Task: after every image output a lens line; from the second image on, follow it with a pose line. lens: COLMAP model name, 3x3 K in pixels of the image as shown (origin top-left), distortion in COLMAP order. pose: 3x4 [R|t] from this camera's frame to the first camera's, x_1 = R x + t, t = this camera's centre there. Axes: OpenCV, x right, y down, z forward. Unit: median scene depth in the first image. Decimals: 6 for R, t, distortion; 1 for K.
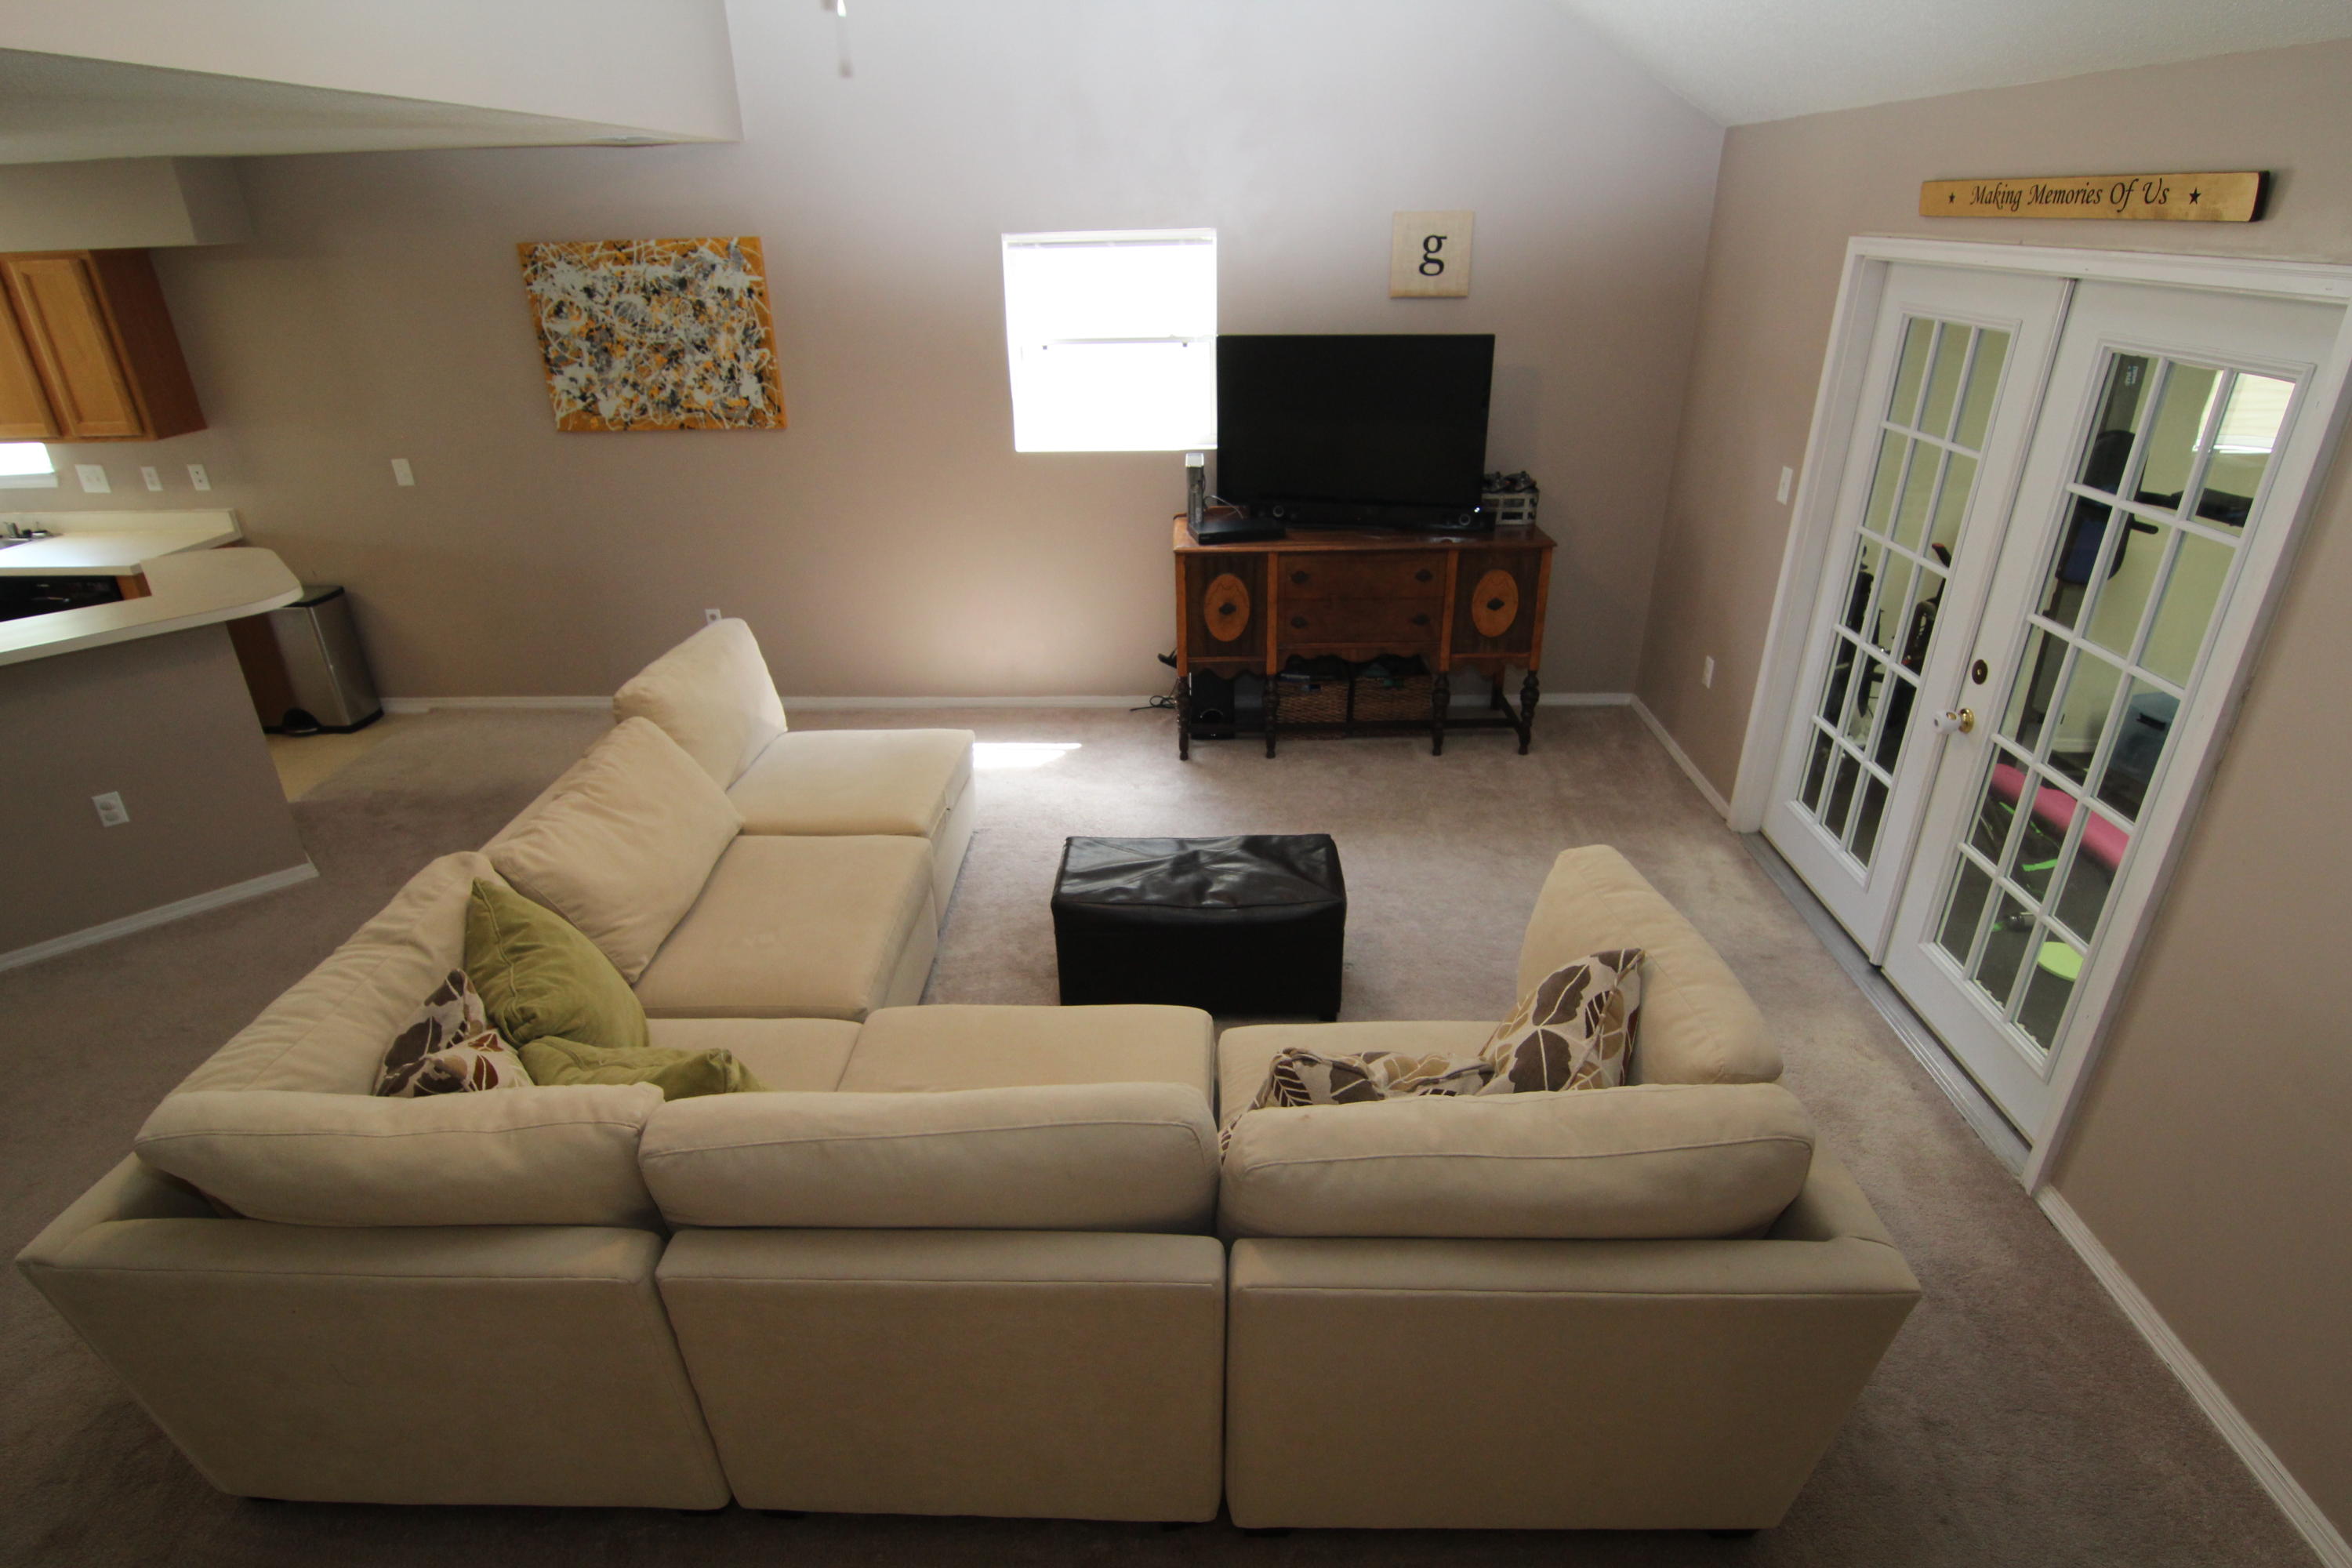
lens RADIAL K [[1199.5, 0, 1171.5], [0, 1199.5, 786.7], [0, 0, 1]] dist [-0.007527, -0.009012]
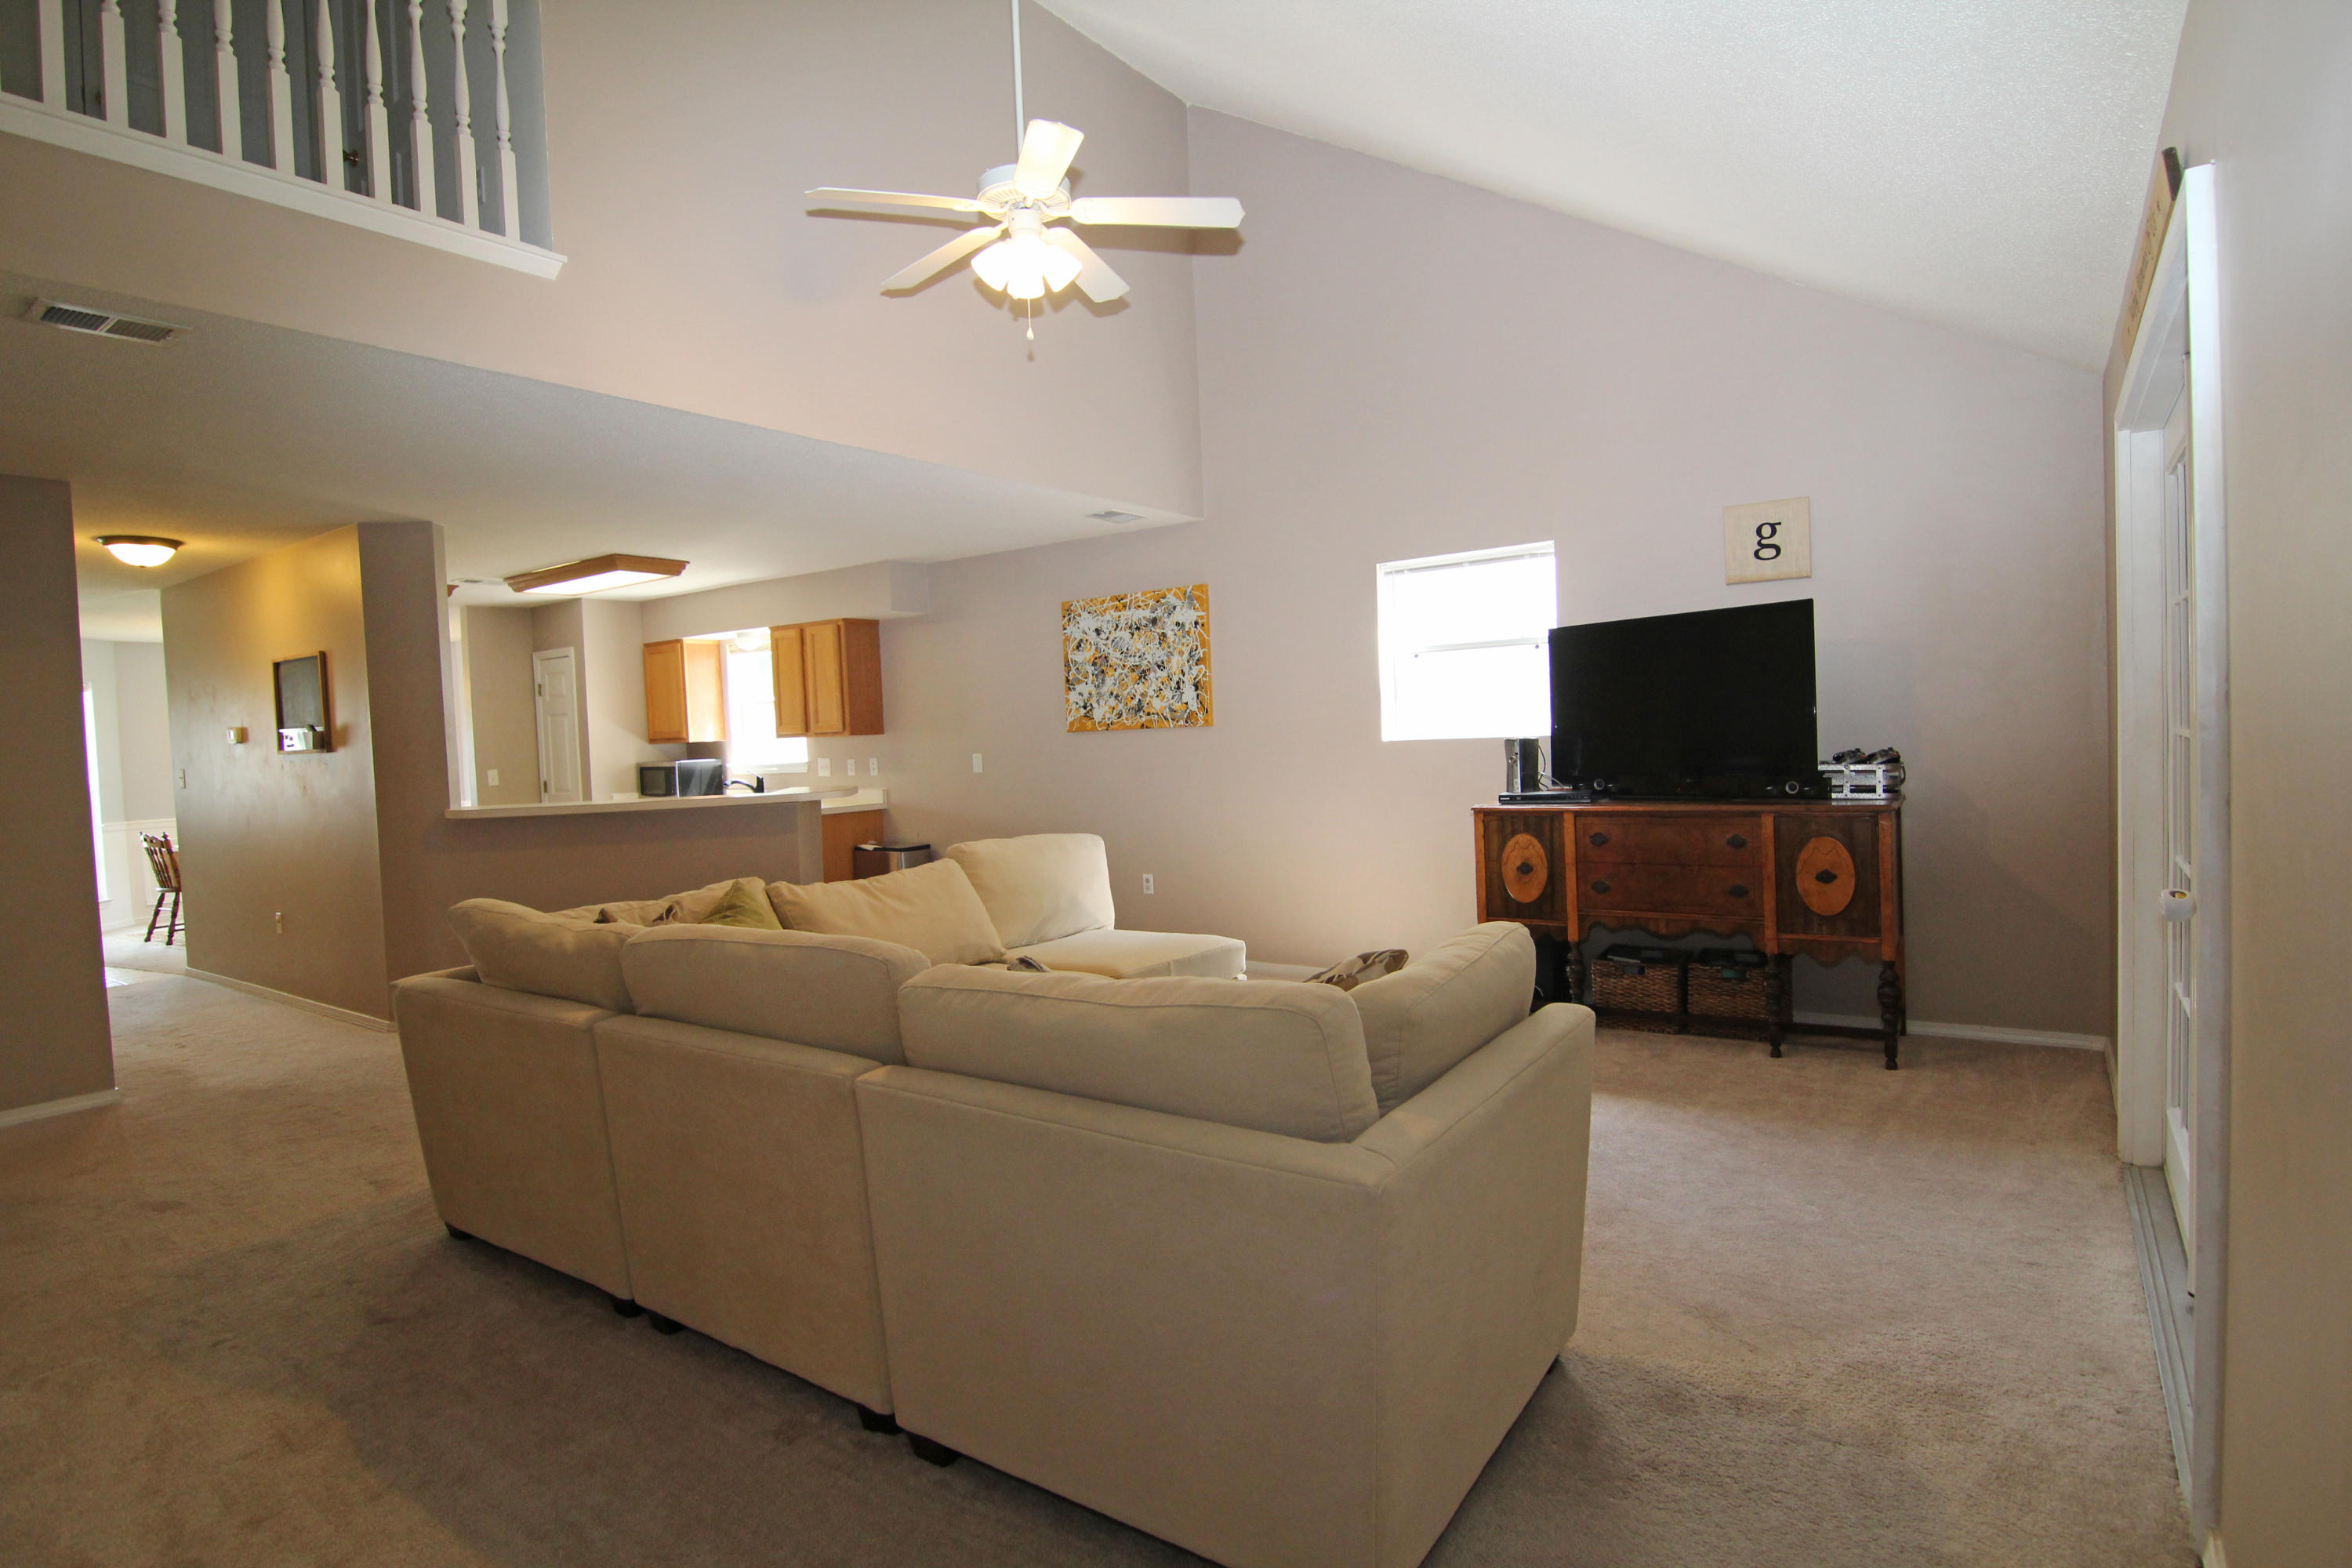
lens RADIAL K [[1199.5, 0, 1159.4], [0, 1199.5, 775.2], [0, 0, 1]] dist [-0.007527, -0.009012]
pose [[0.829317, 0.004991, -0.558756, 0.340840], [-0.218035, 0.923584, -0.315363, 0.156806], [0.514484, 0.383364, 0.767032, 0.042731]]
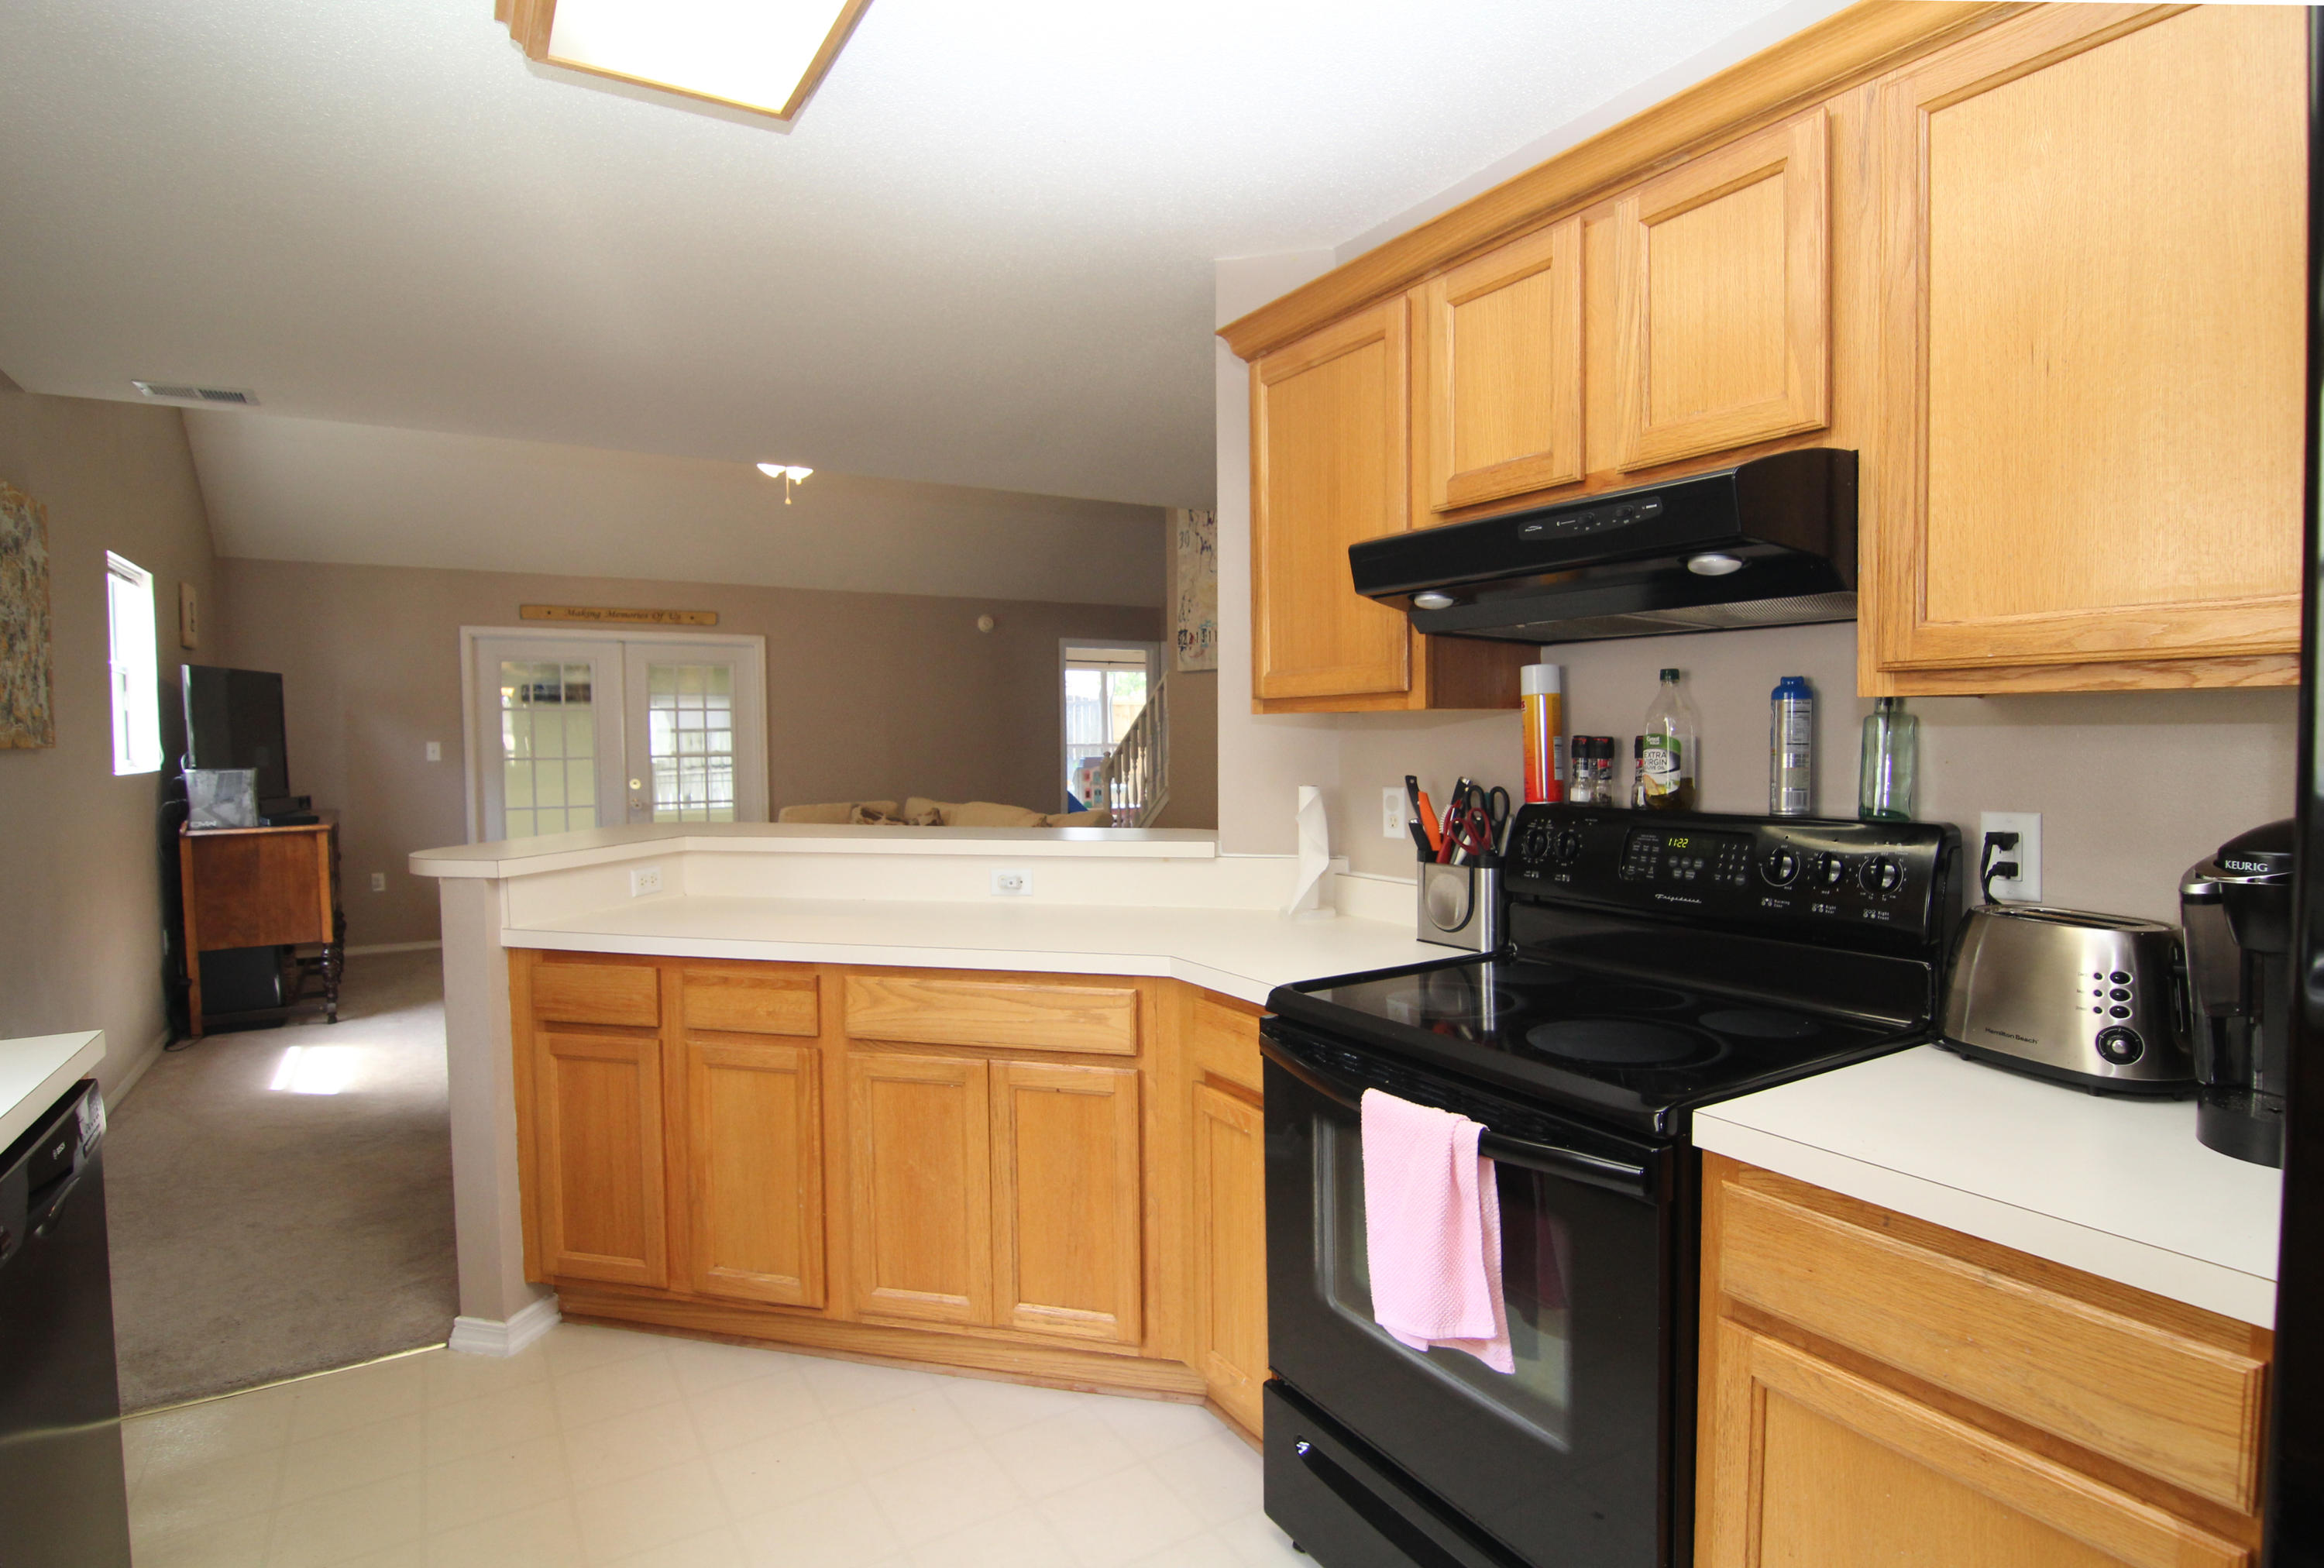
lens RADIAL K [[1218.2, 0, 1167.1], [0, 1218.2, 789.6], [0, 0, 1]] dist [-0.003225, -0.000439]
pose [[-0.547295, -0.017373, 0.836760, -1.354014], [0.378728, 0.886423, 0.266117, -0.221947], [-0.746347, 0.462549, -0.478555, 0.886508]]
